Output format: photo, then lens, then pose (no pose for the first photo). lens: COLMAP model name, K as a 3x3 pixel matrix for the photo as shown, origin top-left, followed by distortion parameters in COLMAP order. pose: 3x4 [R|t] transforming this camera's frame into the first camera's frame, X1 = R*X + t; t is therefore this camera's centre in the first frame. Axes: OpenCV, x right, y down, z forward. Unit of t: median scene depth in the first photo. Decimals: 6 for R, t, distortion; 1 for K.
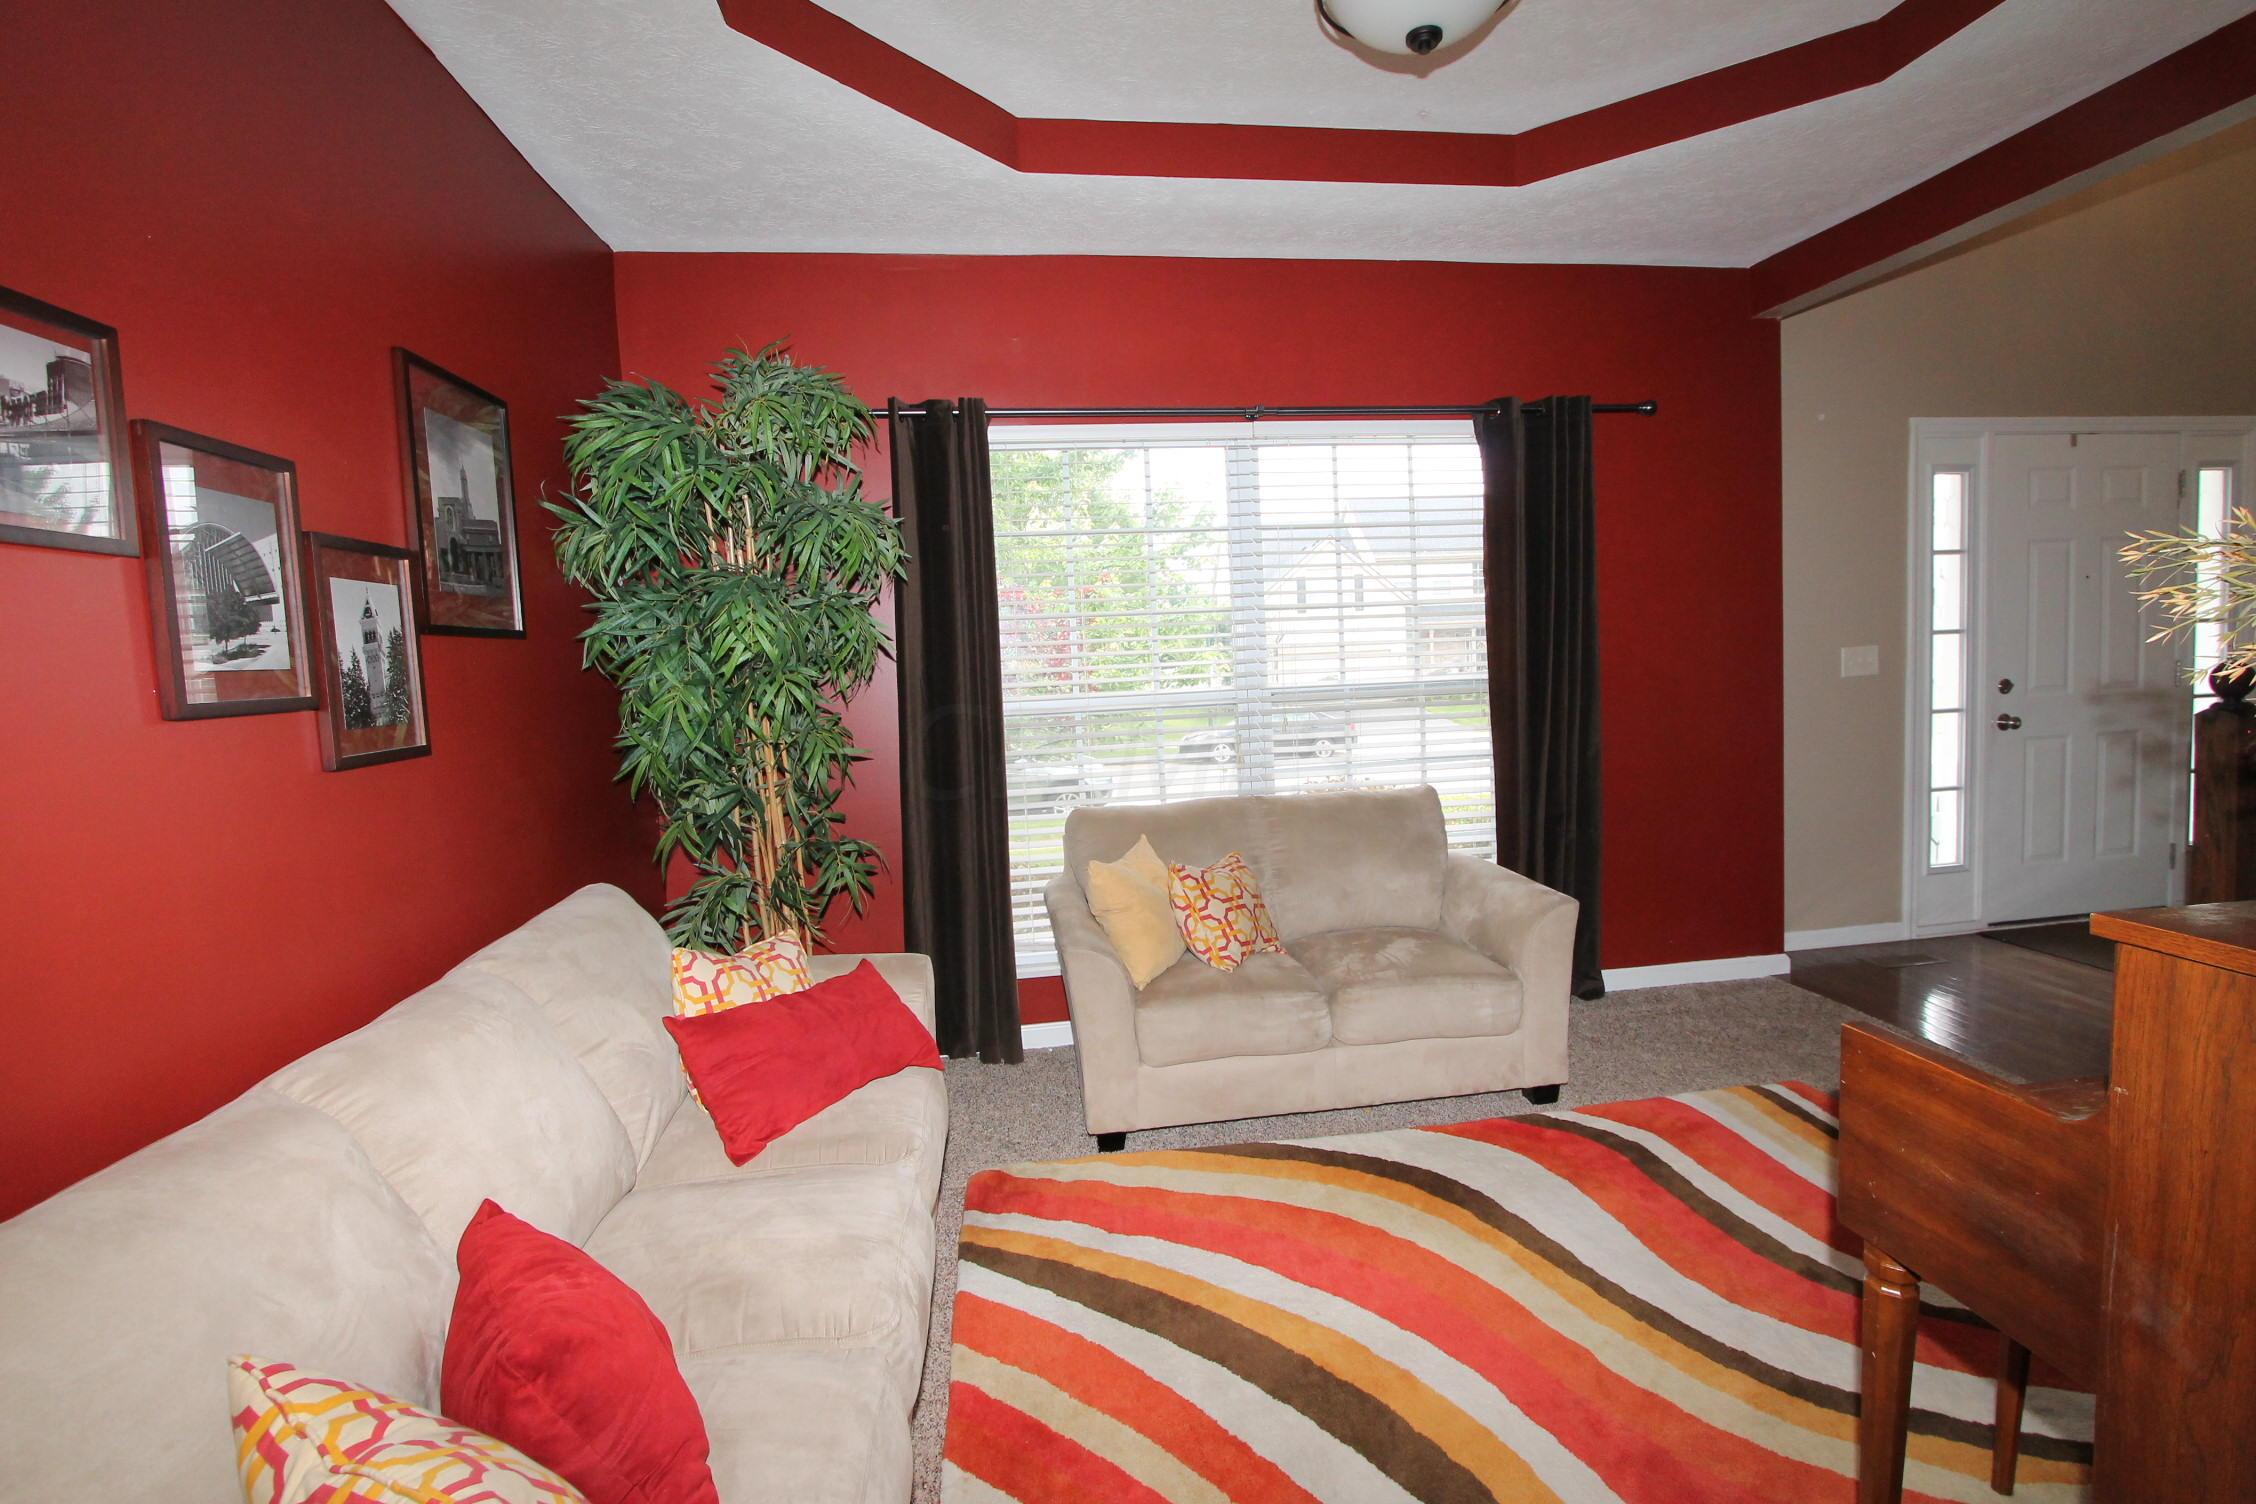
lens RADIAL K [[1063.8, 0, 1139.7], [0, 1063.8, 738.1], [0, 0, 1]] dist [-0.026921, 0.009280]
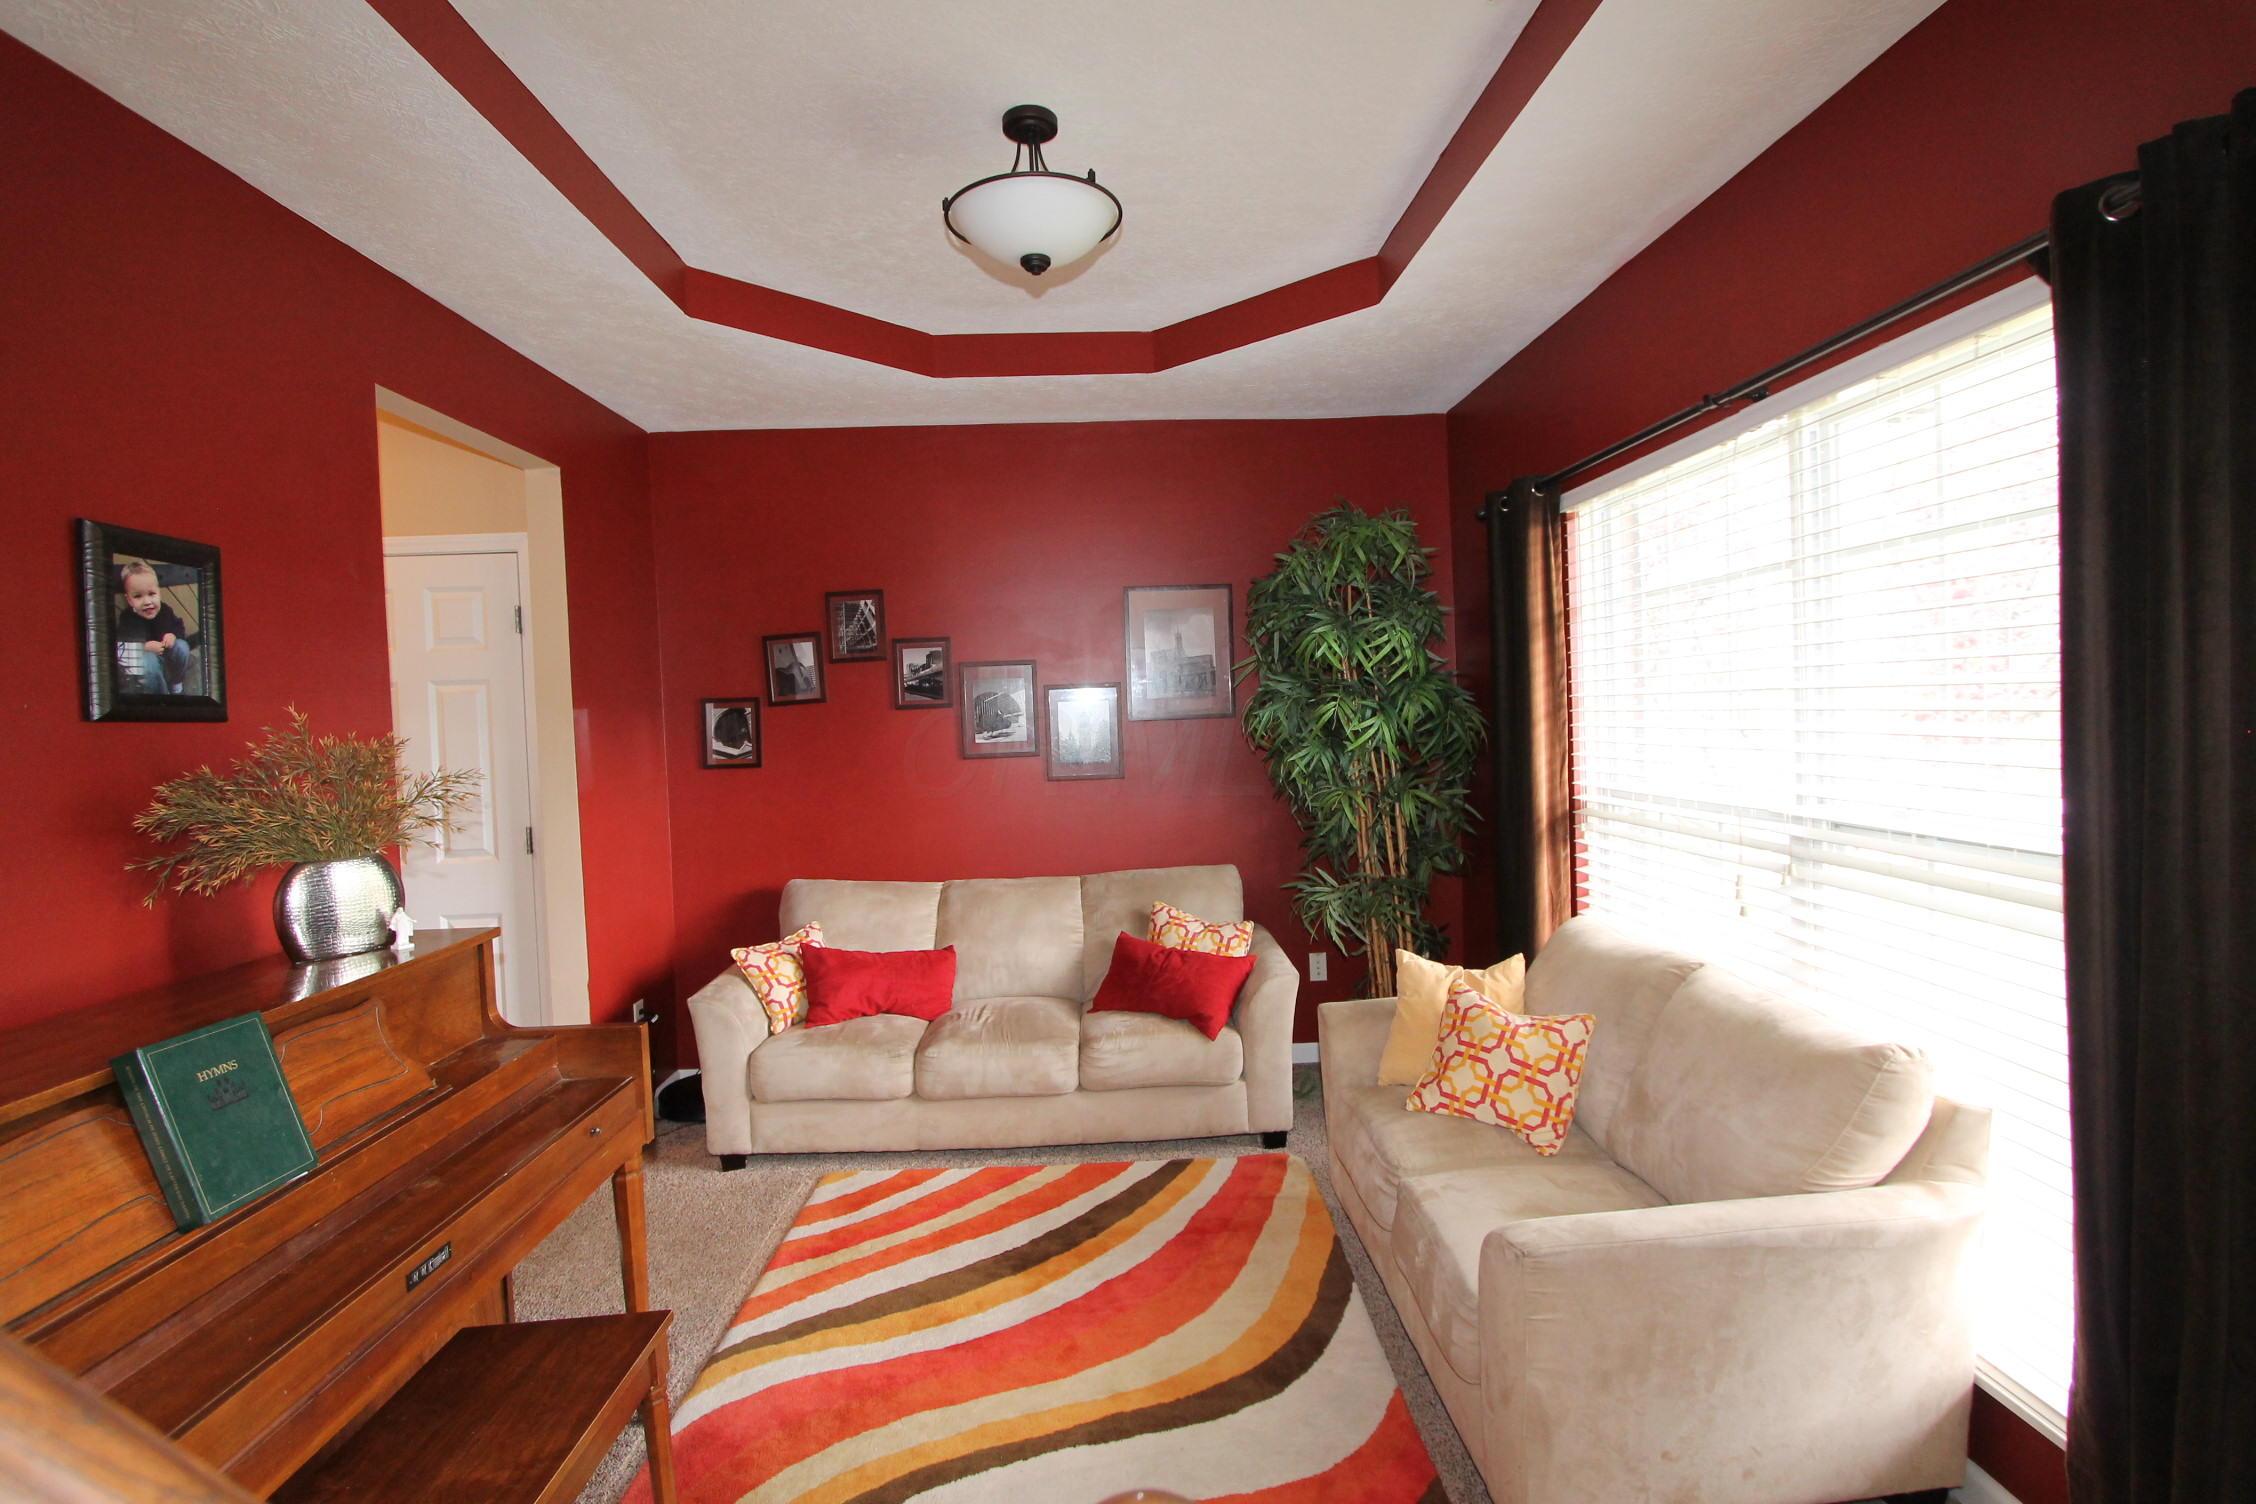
lens RADIAL K [[1063.8, 0, 1139.7], [0, 1063.8, 738.1], [0, 0, 1]] dist [-0.026921, 0.009280]
pose [[-0.107381, 0.070994, -0.991680, 1.375132], [-0.045226, 0.996066, 0.076206, -0.217994], [0.993189, 0.053033, -0.103747, 1.186020]]
